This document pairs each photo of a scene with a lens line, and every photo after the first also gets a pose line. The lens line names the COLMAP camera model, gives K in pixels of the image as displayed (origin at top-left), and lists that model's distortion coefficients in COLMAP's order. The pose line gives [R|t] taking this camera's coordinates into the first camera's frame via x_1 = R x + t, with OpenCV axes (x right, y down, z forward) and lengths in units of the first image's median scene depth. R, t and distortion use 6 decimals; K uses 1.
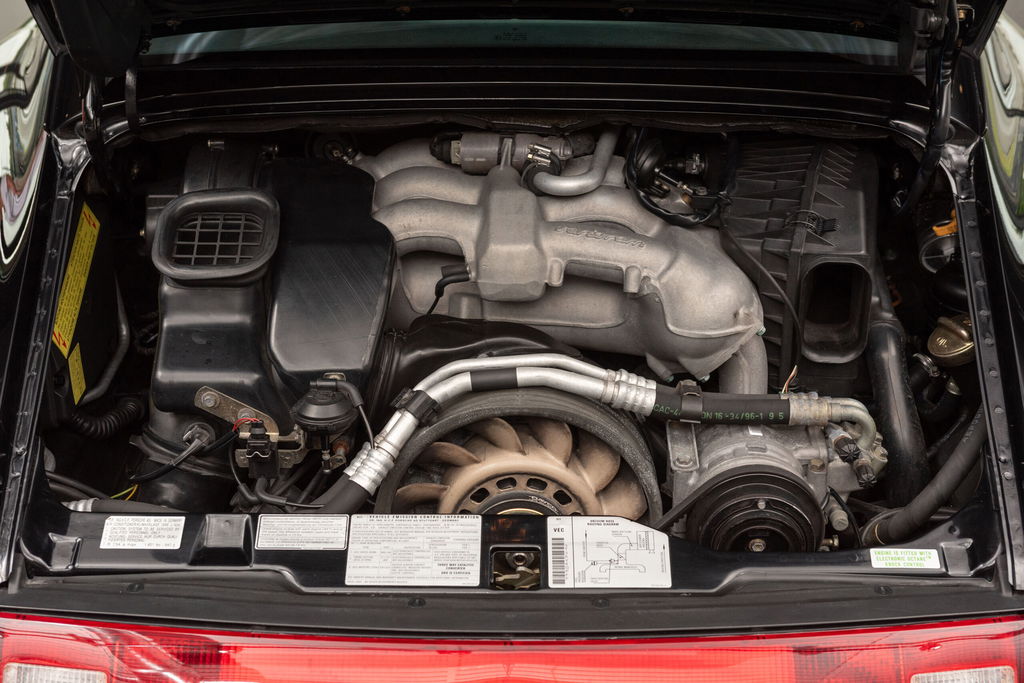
lens RADIAL K [[1632.7, 0, 512.1], [0, 1632.7, 342.1], [0, 0, 1]] dist [-0.023014, 0.000000]
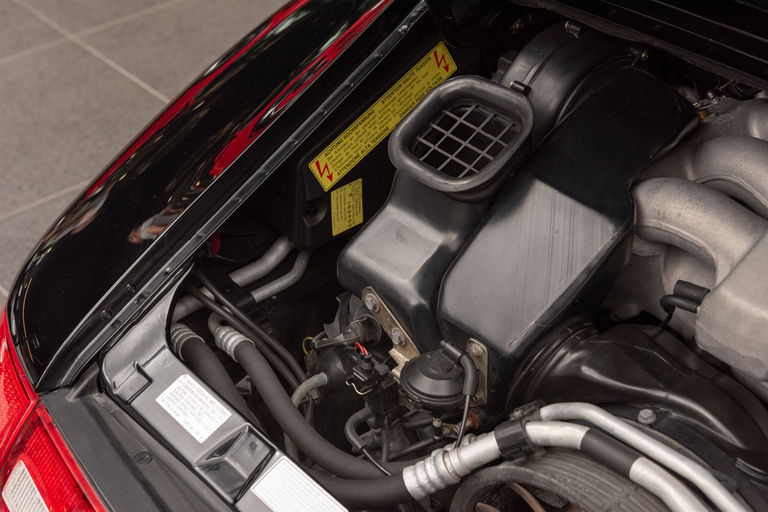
lens RADIAL K [[1224.5, 0, 383.7], [0, 1224.5, 255.1], [0, 0, 1]] dist [-0.023014, 0.000000]
pose [[0.662121, 0.438505, -0.607708, 0.218290], [-0.319712, 0.898718, 0.300151, -0.191703], [0.677776, -0.004444, 0.735255, 0.492276]]
